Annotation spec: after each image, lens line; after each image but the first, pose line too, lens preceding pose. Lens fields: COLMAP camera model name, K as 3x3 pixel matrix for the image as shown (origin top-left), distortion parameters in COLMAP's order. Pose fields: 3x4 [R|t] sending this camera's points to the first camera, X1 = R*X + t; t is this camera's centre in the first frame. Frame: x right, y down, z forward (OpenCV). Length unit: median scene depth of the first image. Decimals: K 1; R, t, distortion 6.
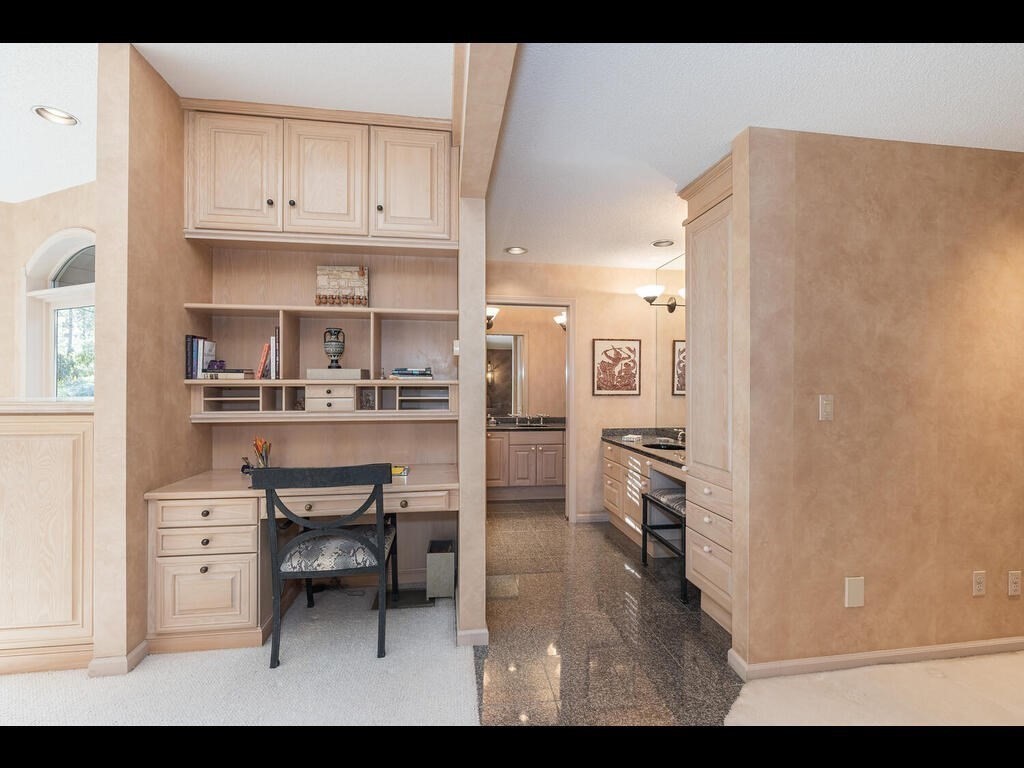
lens RADIAL K [[472.6, 0, 513.8], [0, 472.6, 383.6], [0, 0, 1]] dist [-0.003263, -0.000394]
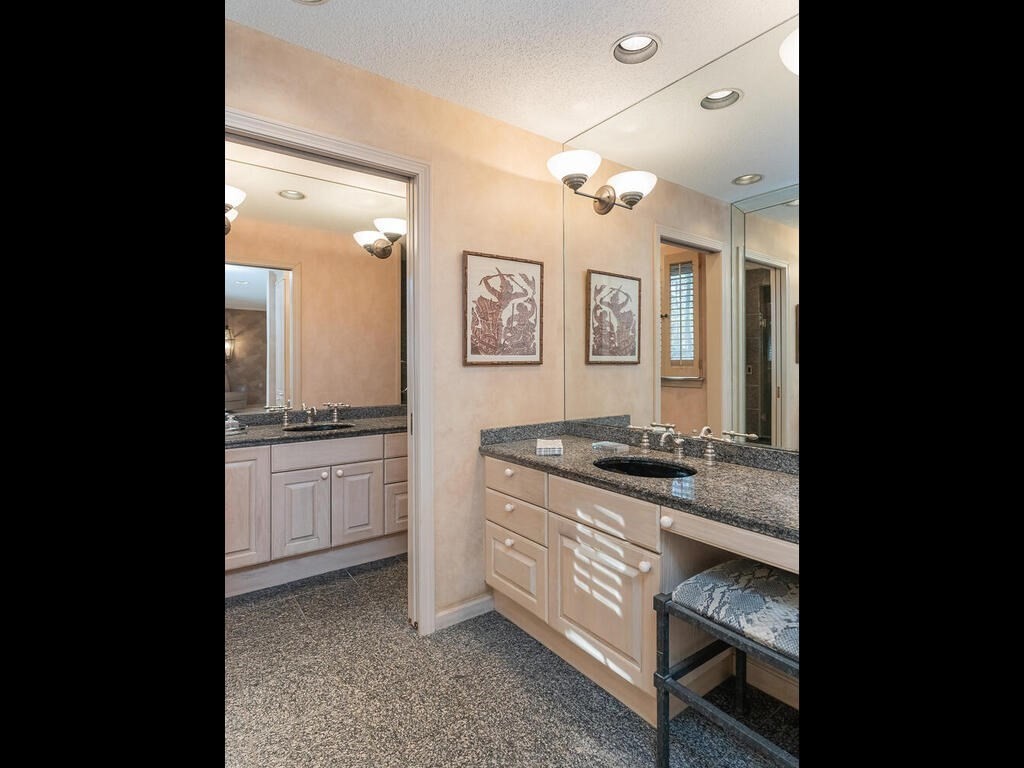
lens RADIAL K [[472.6, 0, 506.7], [0, 472.6, 358.2], [0, 0, 1]] dist [-0.003263, -0.000394]
pose [[0.886845, -0.000269, 0.462068, -0.022477], [0.004135, 0.999964, -0.007355, 0.021943], [-0.462049, 0.008434, 0.886814, 0.534349]]
